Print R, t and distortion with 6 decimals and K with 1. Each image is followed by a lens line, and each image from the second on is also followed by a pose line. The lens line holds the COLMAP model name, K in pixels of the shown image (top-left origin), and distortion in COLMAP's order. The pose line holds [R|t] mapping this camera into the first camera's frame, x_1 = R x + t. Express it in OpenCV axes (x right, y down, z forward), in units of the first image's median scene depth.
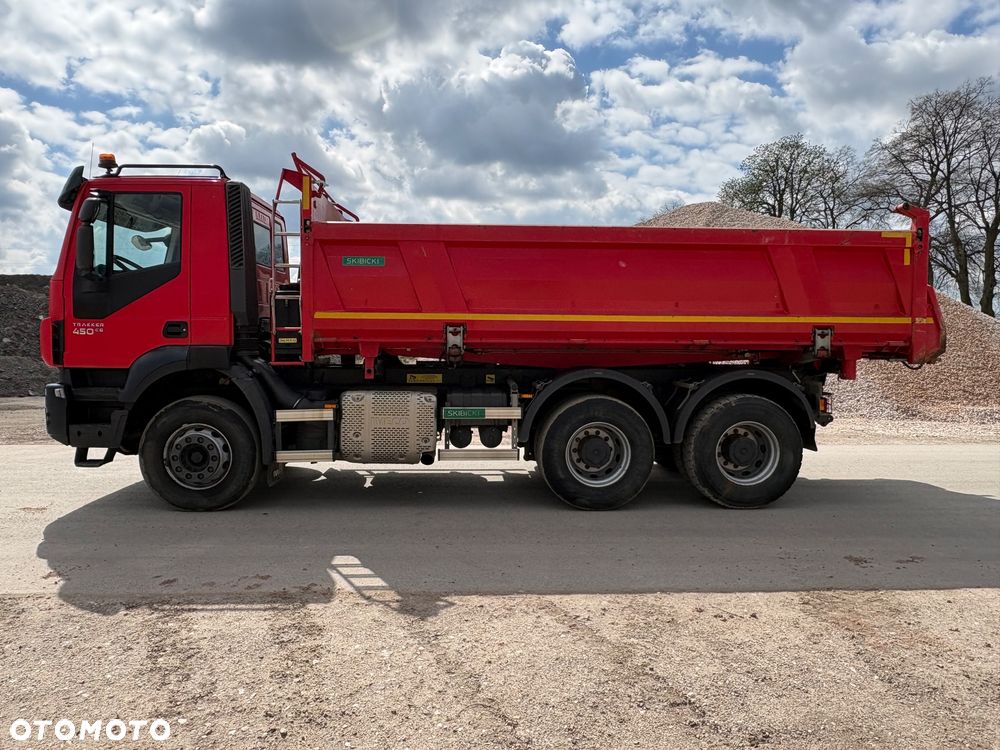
lens RADIAL K [[724.4, 0, 501.0], [0, 724.4, 347.2], [0, 0, 1]] dist [-0.011100, 0.000434]
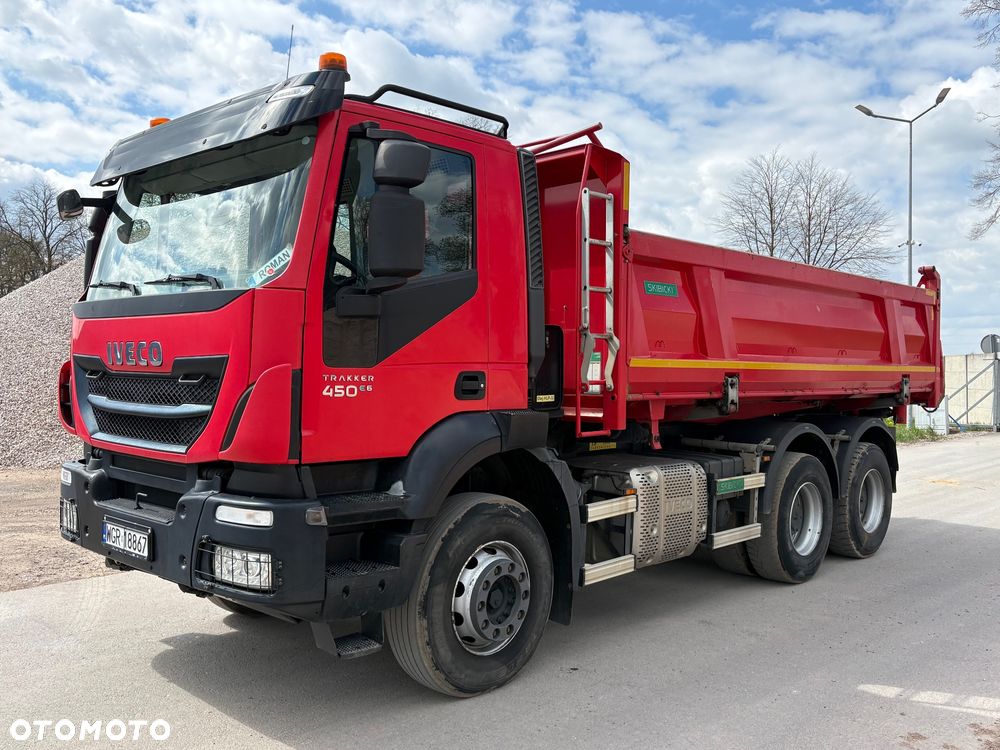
lens RADIAL K [[879.1, 0, 501.8], [0, 879.1, 359.9], [0, 0, 1]] dist [0.066012, -0.151238]
pose [[0.702064, 0.008084, 0.712068, -0.925633], [0.004454, 0.999866, -0.015743, -0.032838], [-0.712100, 0.014224, 0.701934, 0.479523]]
